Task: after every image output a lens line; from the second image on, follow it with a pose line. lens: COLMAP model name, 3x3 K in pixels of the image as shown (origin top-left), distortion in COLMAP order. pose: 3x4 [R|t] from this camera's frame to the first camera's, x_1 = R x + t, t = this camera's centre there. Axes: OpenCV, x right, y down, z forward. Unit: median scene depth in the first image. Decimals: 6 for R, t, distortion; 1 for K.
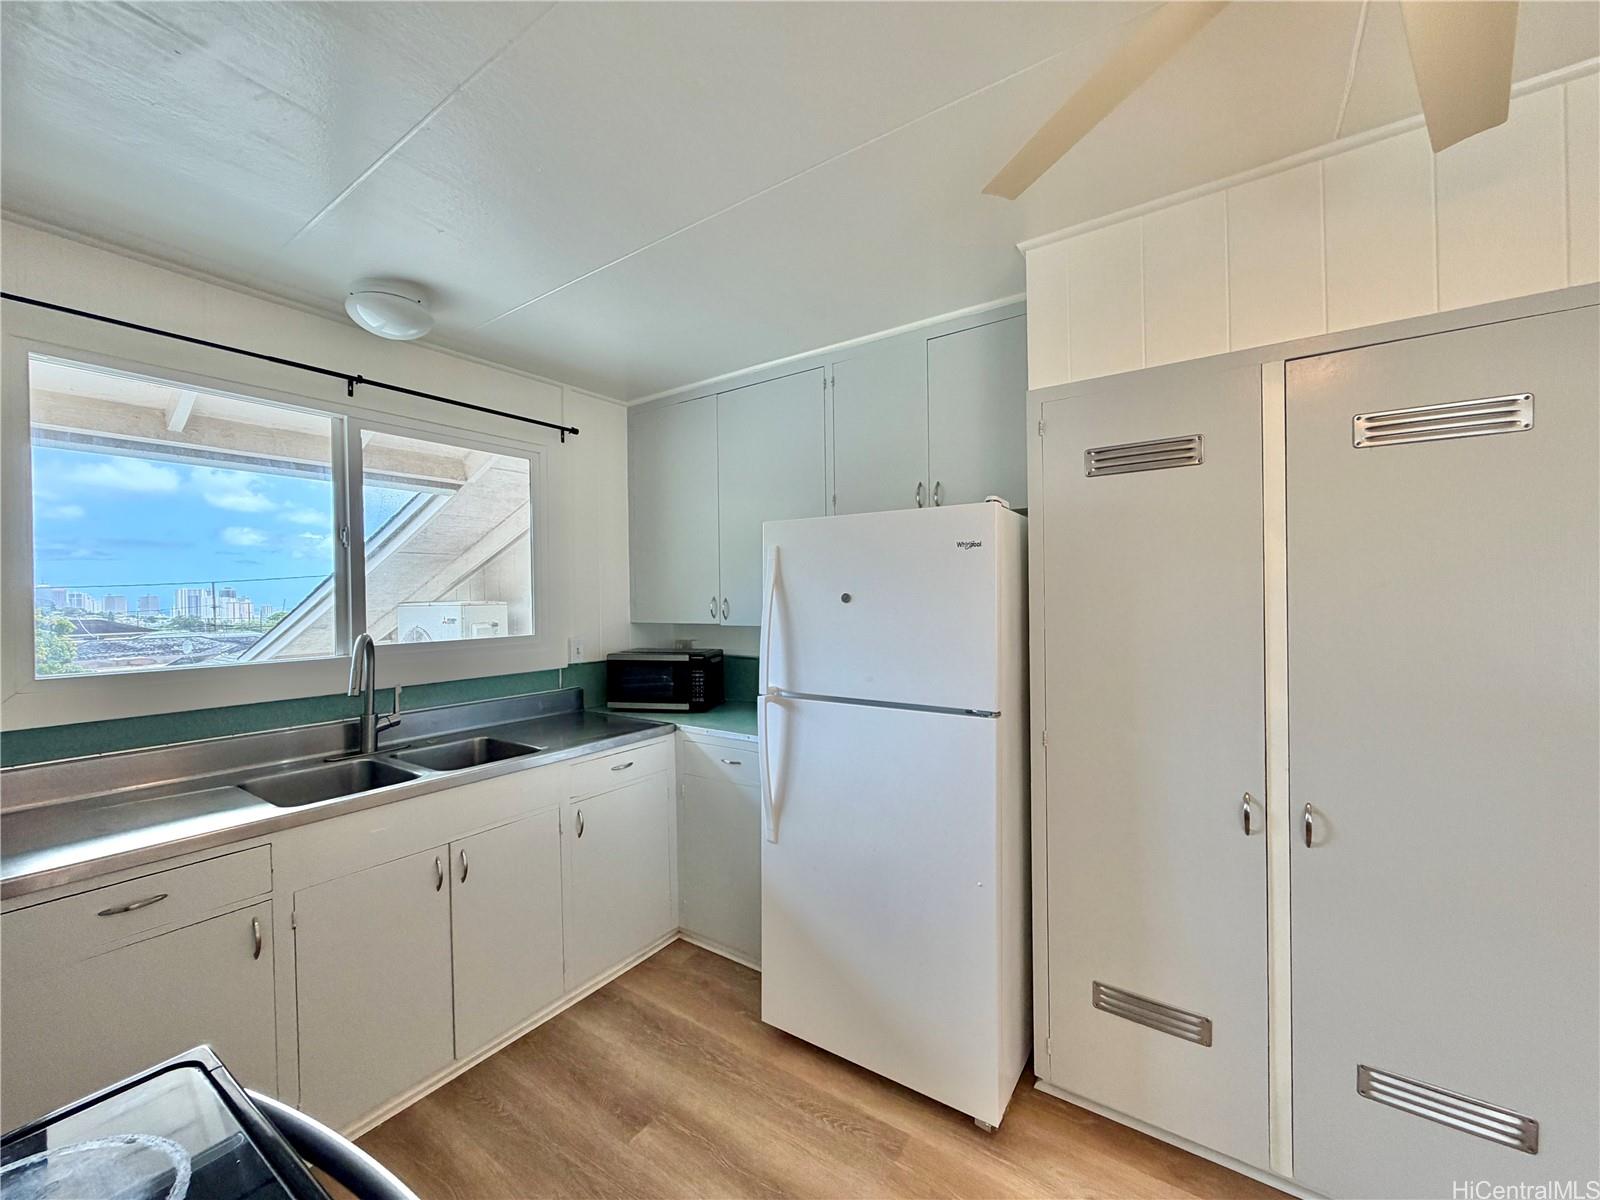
lens RADIAL K [[638.8, 0, 795.6], [0, 638.8, 601.1], [0, 0, 1]] dist [0.001682, -0.000158]
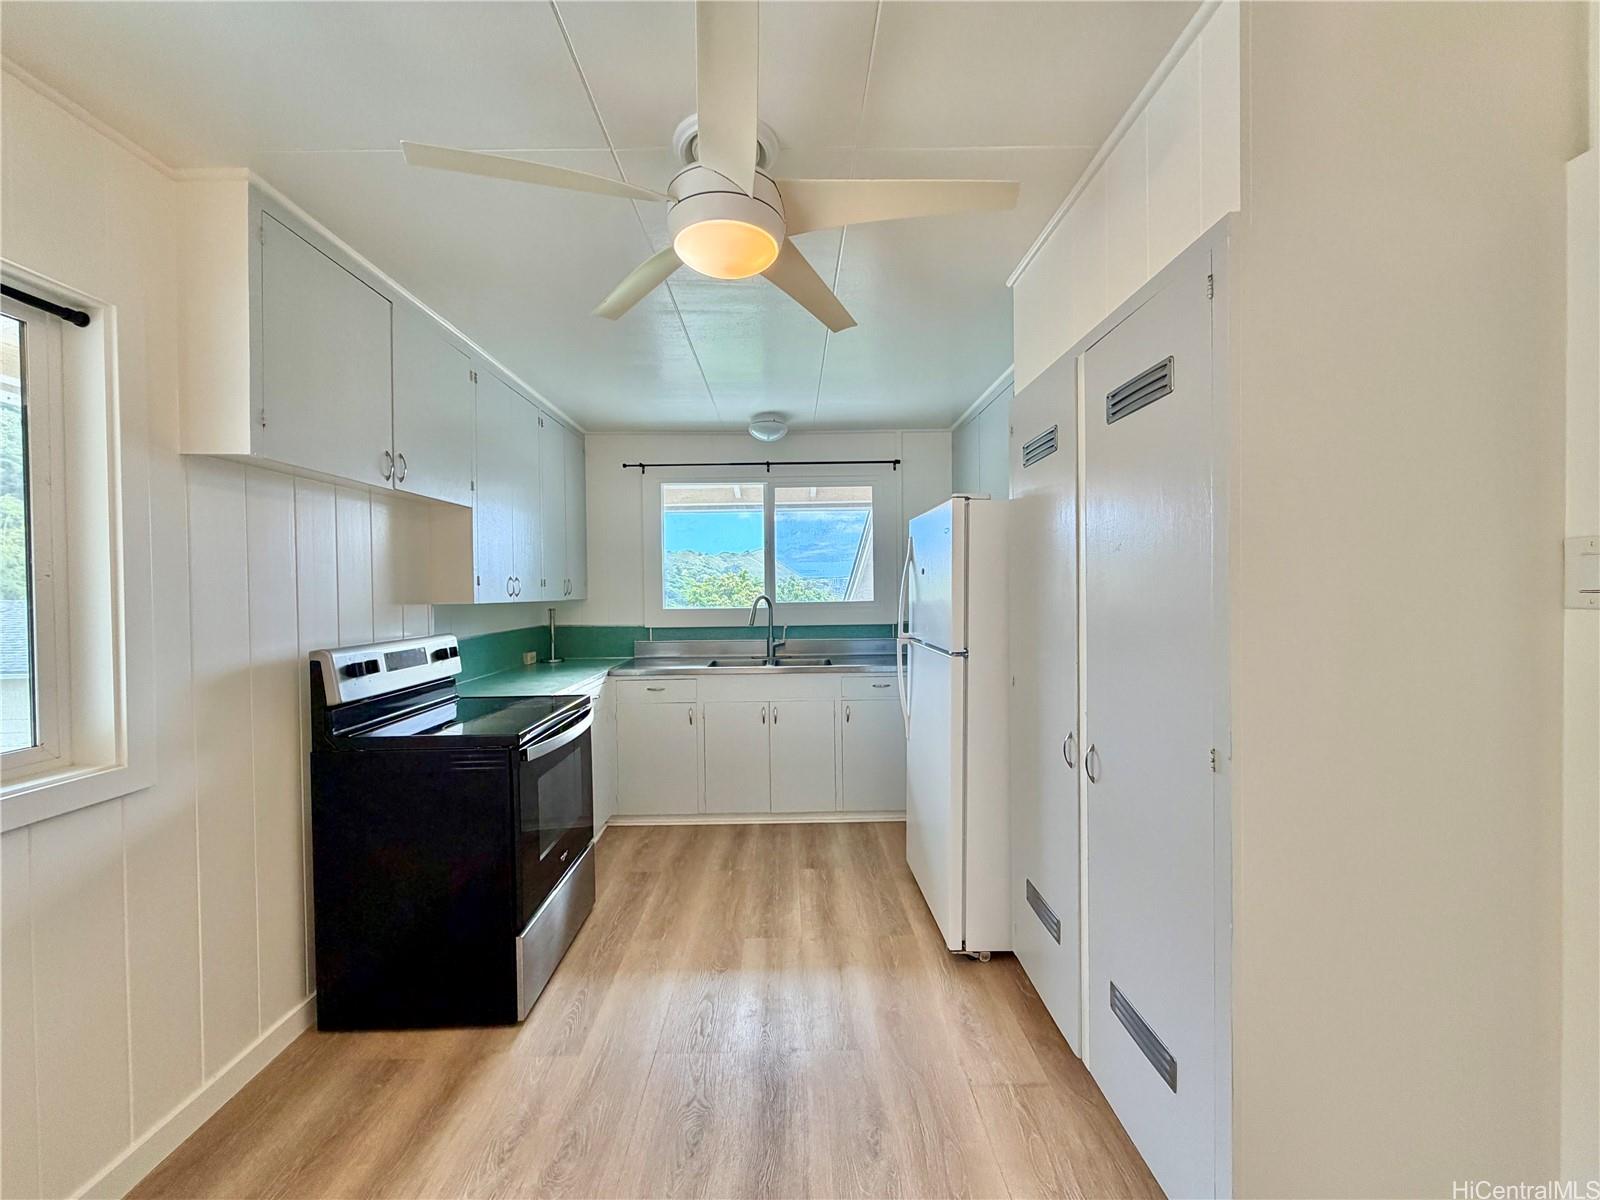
lens RADIAL K [[638.8, 0, 794.5], [0, 638.8, 600.4], [0, 0, 1]] dist [0.001682, -0.000158]
pose [[0.577915, 0.015593, -0.815948, 0.943937], [0.001536, 0.999795, 0.020194, 0.026980], [0.816095, -0.012924, 0.577773, -0.051525]]
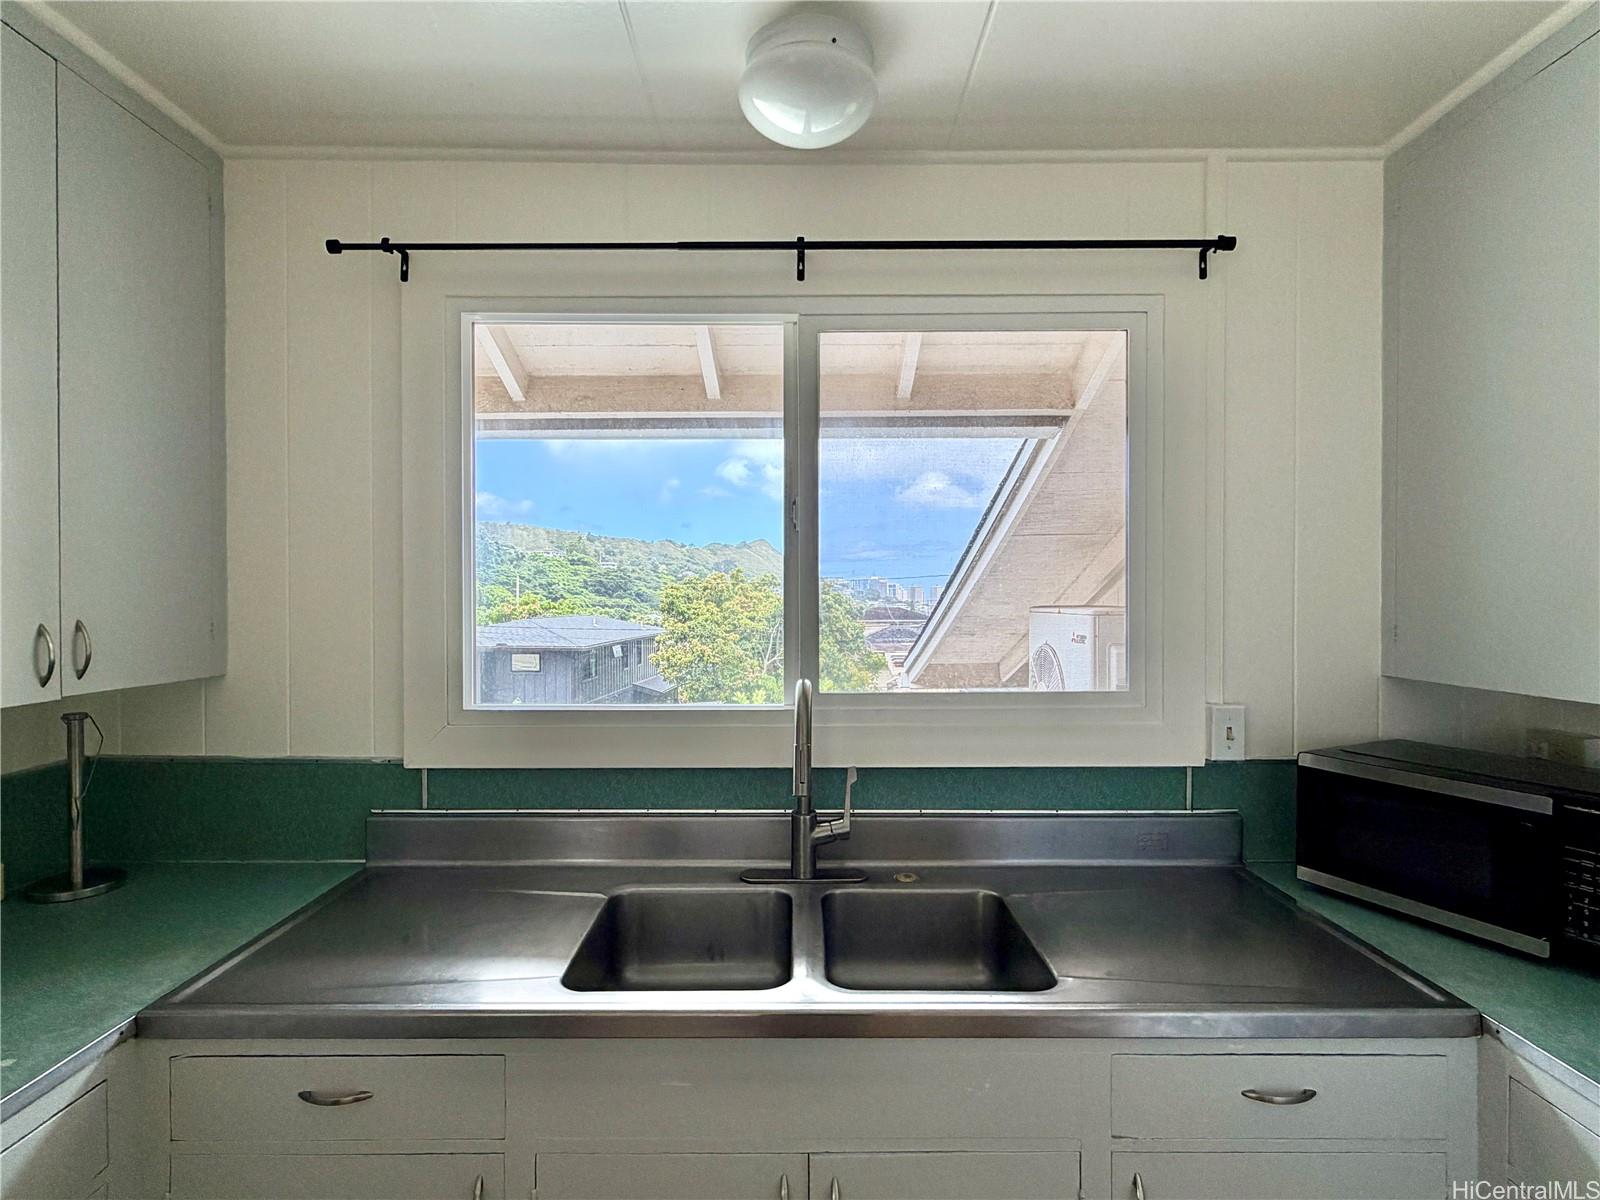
lens RADIAL K [[819.2, 0, 794.8], [0, 819.2, 602.7], [0, 0, 1]] dist [-0.000218, -0.002283]
pose [[0.568976, 0.019361, -0.822126, -0.056425], [-0.010703, 0.999812, 0.016138, -0.027726], [0.822284, -0.000383, 0.569077, 0.566100]]
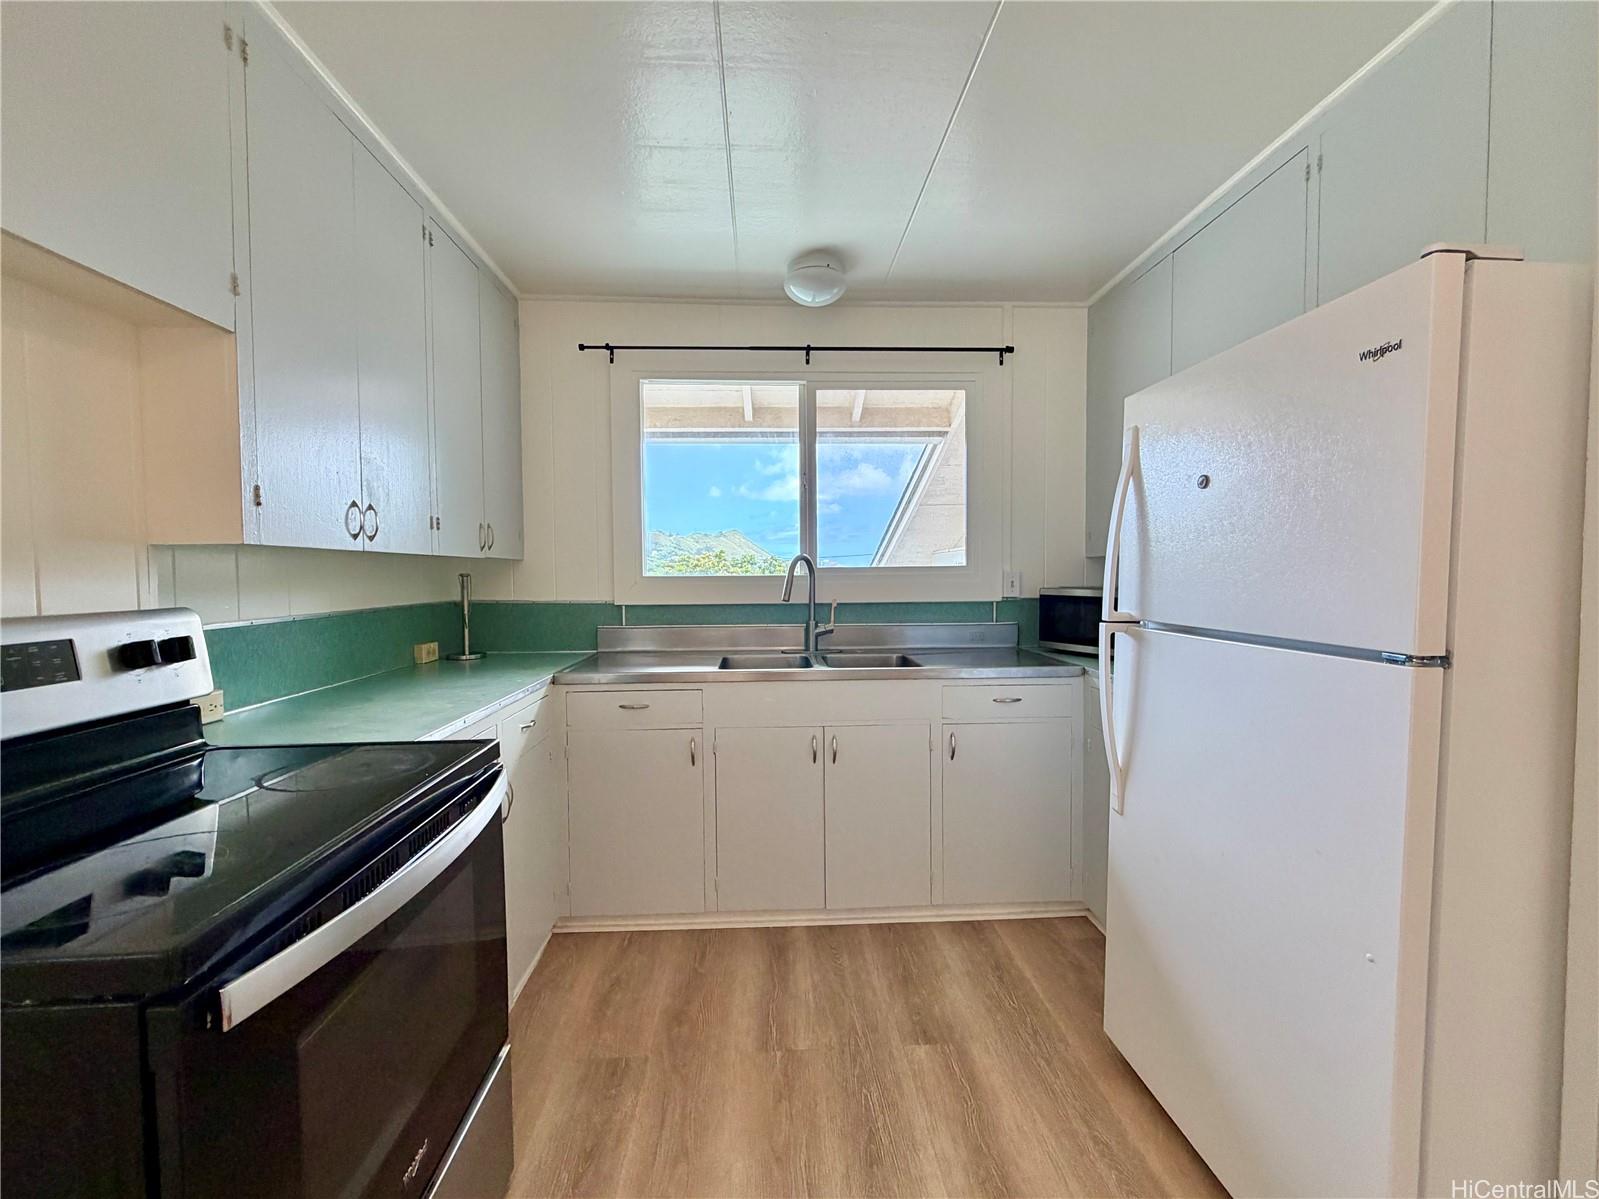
lens RADIAL K [[664.8, 0, 793.2], [0, 664.8, 601.7], [0, 0, 1]] dist [-0.002379, -0.000468]
pose [[0.607097, 0.039561, -0.793643, 0.333059], [-0.004438, 0.998913, 0.046399, 0.080485], [0.794616, -0.024646, 0.606612, 0.191175]]
